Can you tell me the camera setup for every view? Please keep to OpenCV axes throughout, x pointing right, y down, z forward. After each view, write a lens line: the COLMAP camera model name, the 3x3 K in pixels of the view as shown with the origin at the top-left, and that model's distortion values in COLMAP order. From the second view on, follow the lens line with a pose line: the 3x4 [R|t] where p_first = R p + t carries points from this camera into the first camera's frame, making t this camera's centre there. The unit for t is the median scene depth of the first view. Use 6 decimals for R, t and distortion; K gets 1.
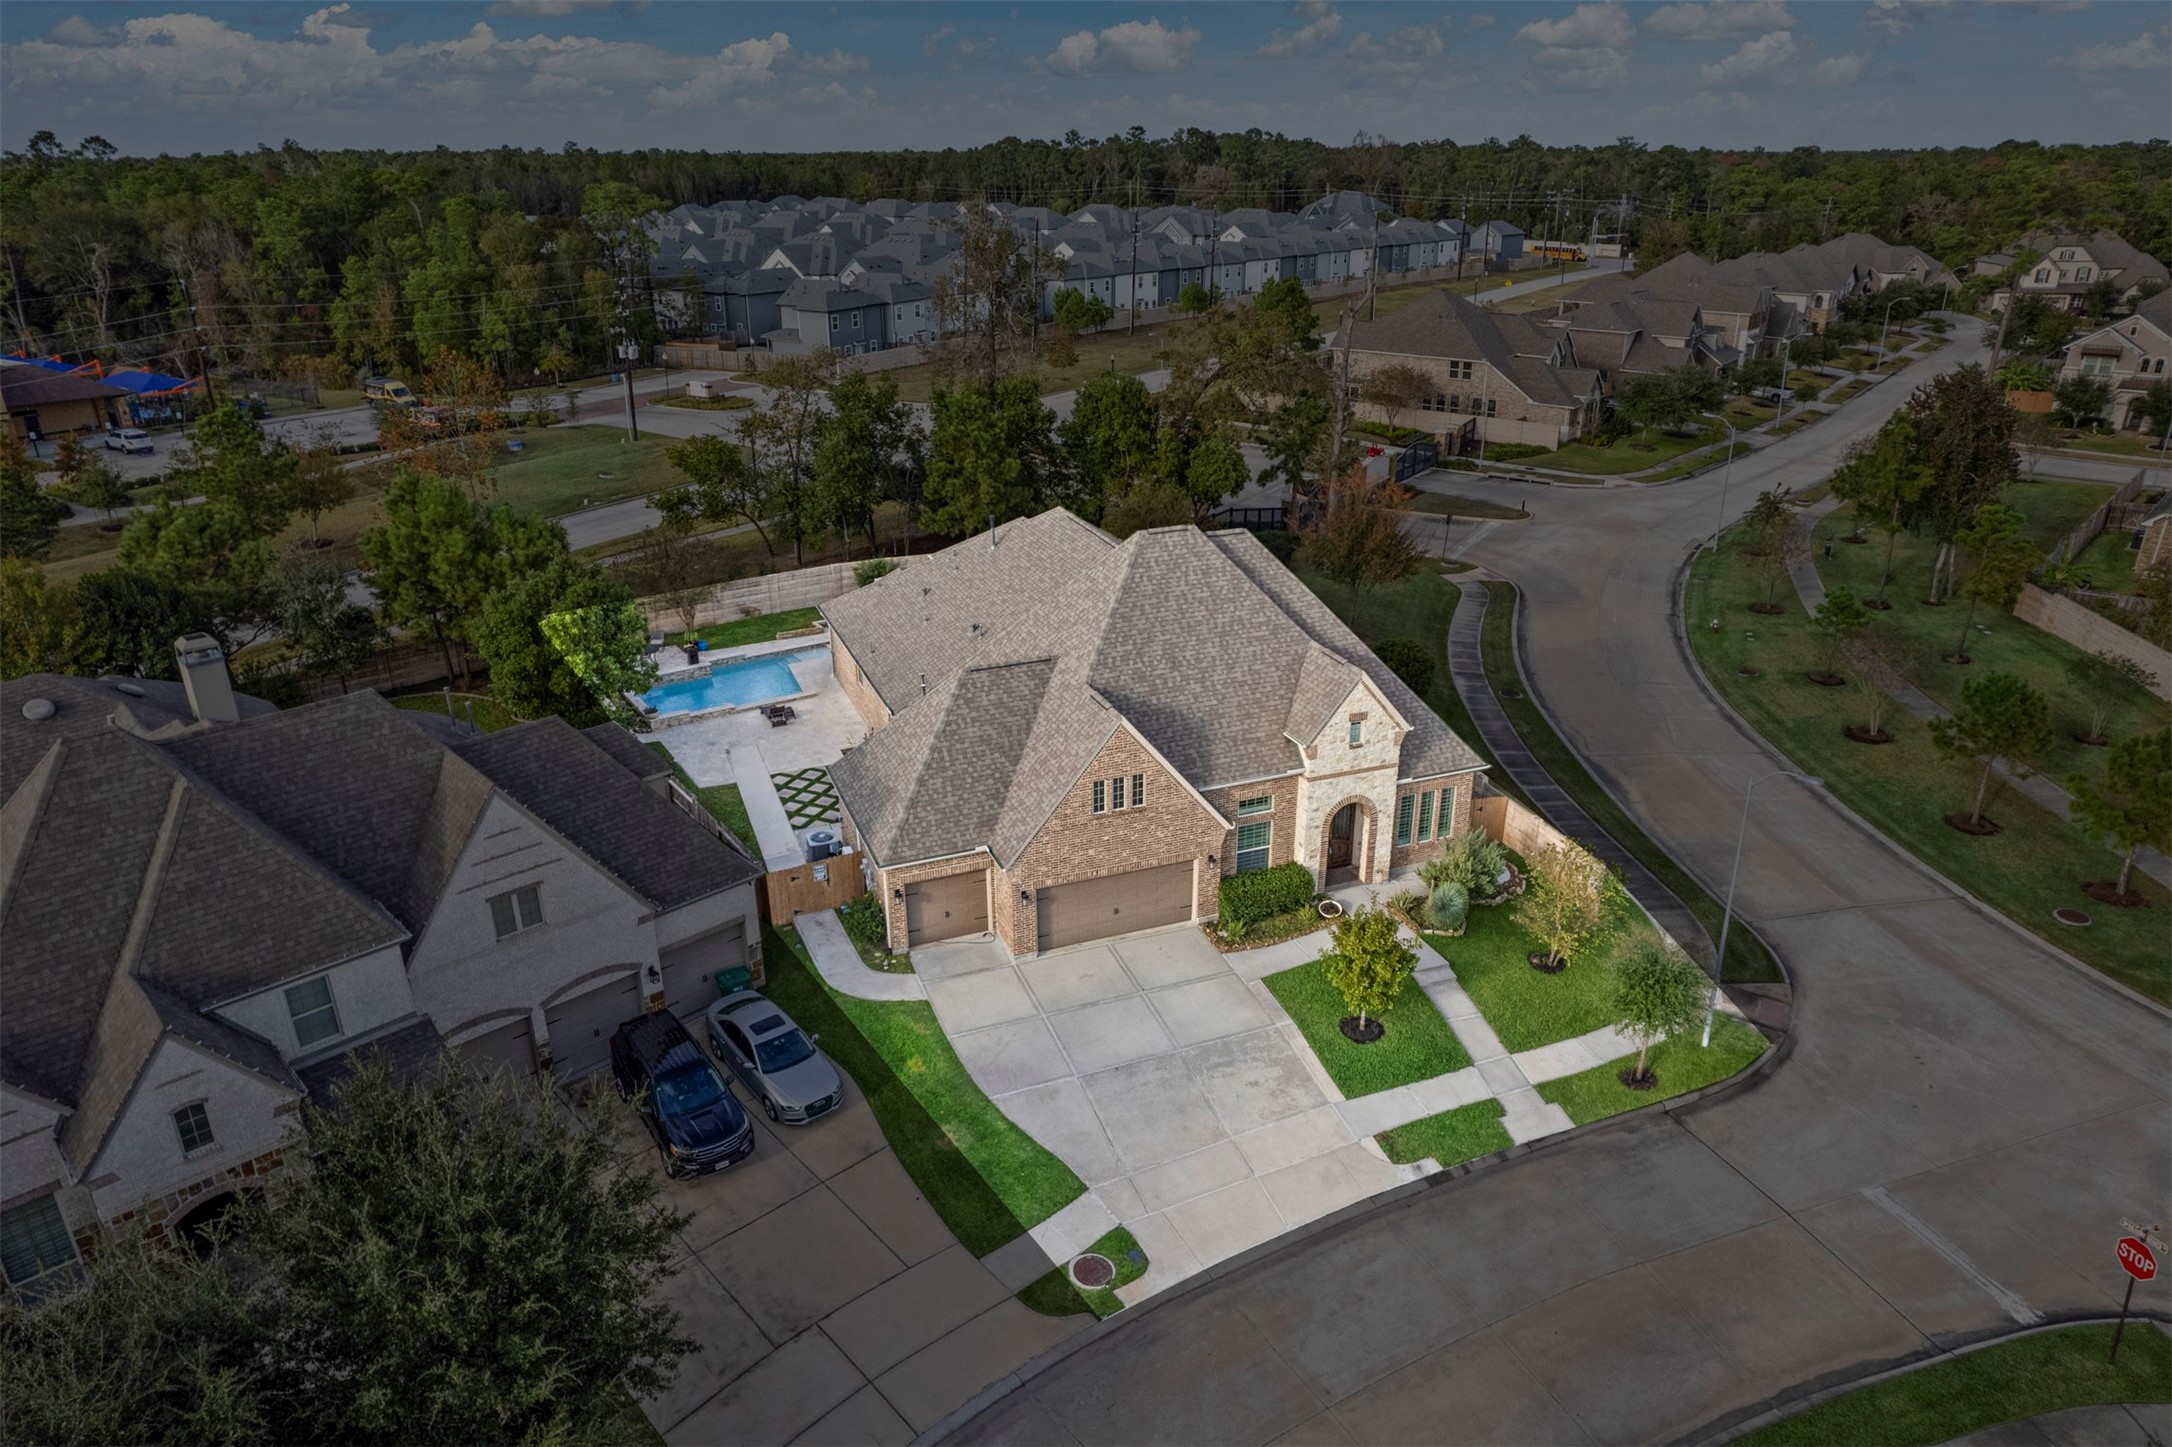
lens RADIAL K [[1382.1, 0, 1086.0], [0, 1382.1, 723.5], [0, 0, 1]] dist [-0.045448, 0.000956]
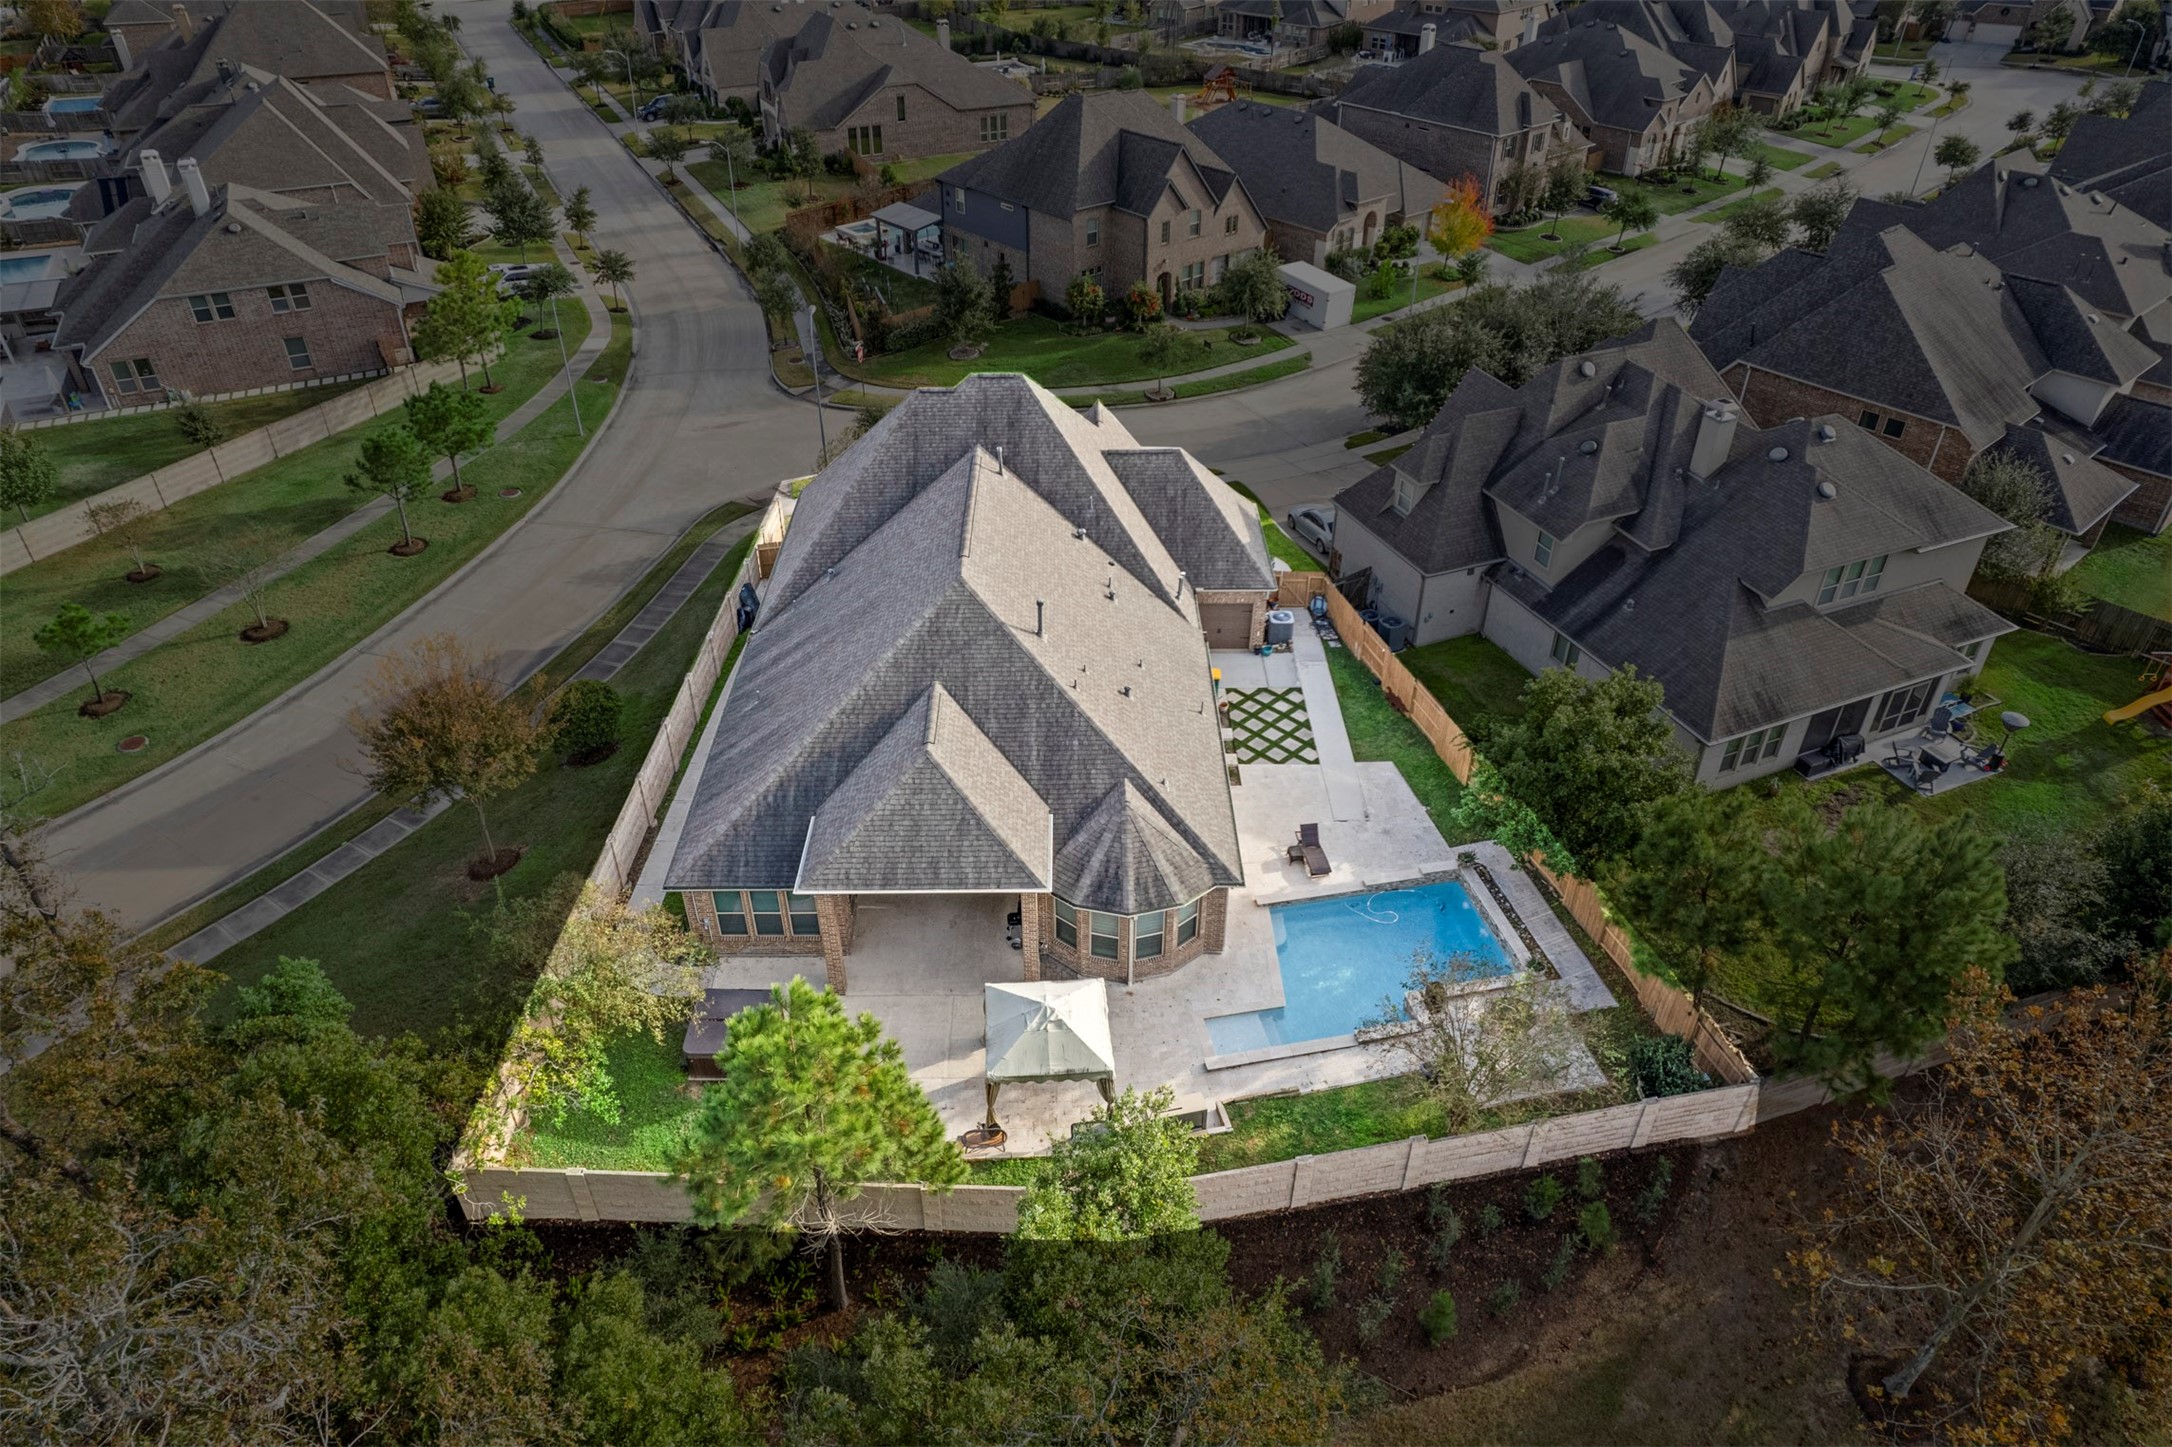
lens RADIAL K [[1382.1, 0, 1086.0], [0, 1382.1, 723.5], [0, 0, 1]] dist [-0.045448, 0.000956]
pose [[-0.936810, -0.201217, 0.286180, -0.431436], [0.135836, 0.544636, 0.827599, -0.987933], [-0.322391, 0.814176, -0.482888, 1.862829]]
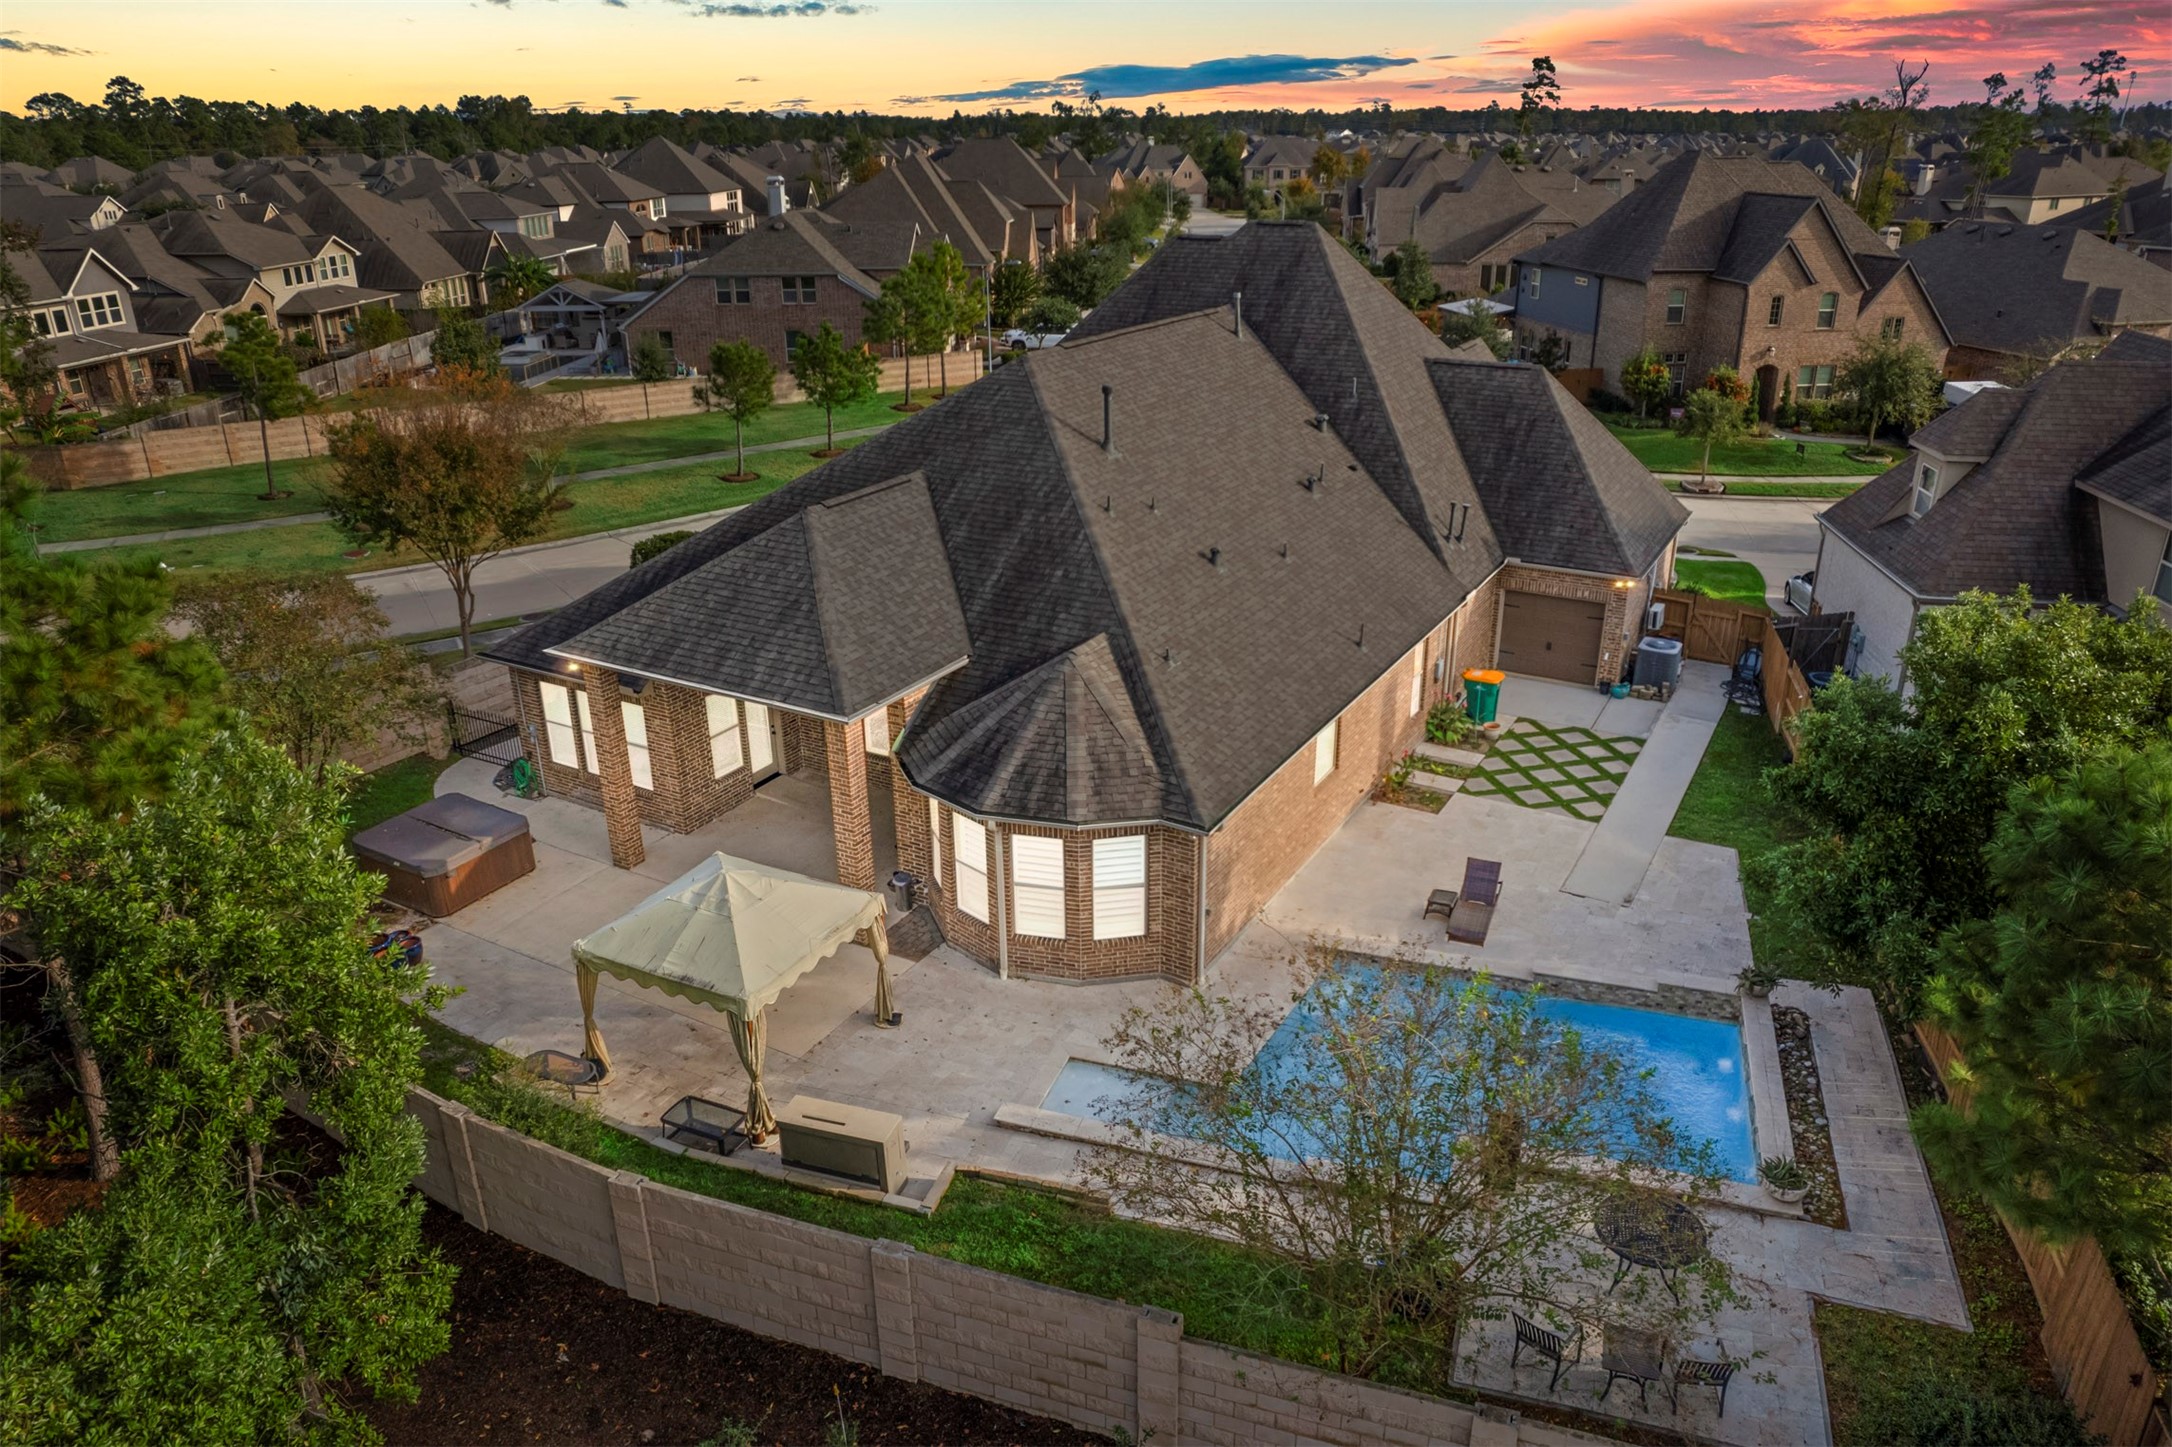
lens RADIAL K [[1463.7, 0, 1086.0], [0, 1463.7, 723.5], [0, 0, 1]] dist [-0.057081, 0.001324]
pose [[-0.622781, -0.287410, 0.727695, -0.631536], [0.312674, 0.761157, 0.568221, -0.469928], [-0.717202, 0.581409, -0.384168, 1.672026]]
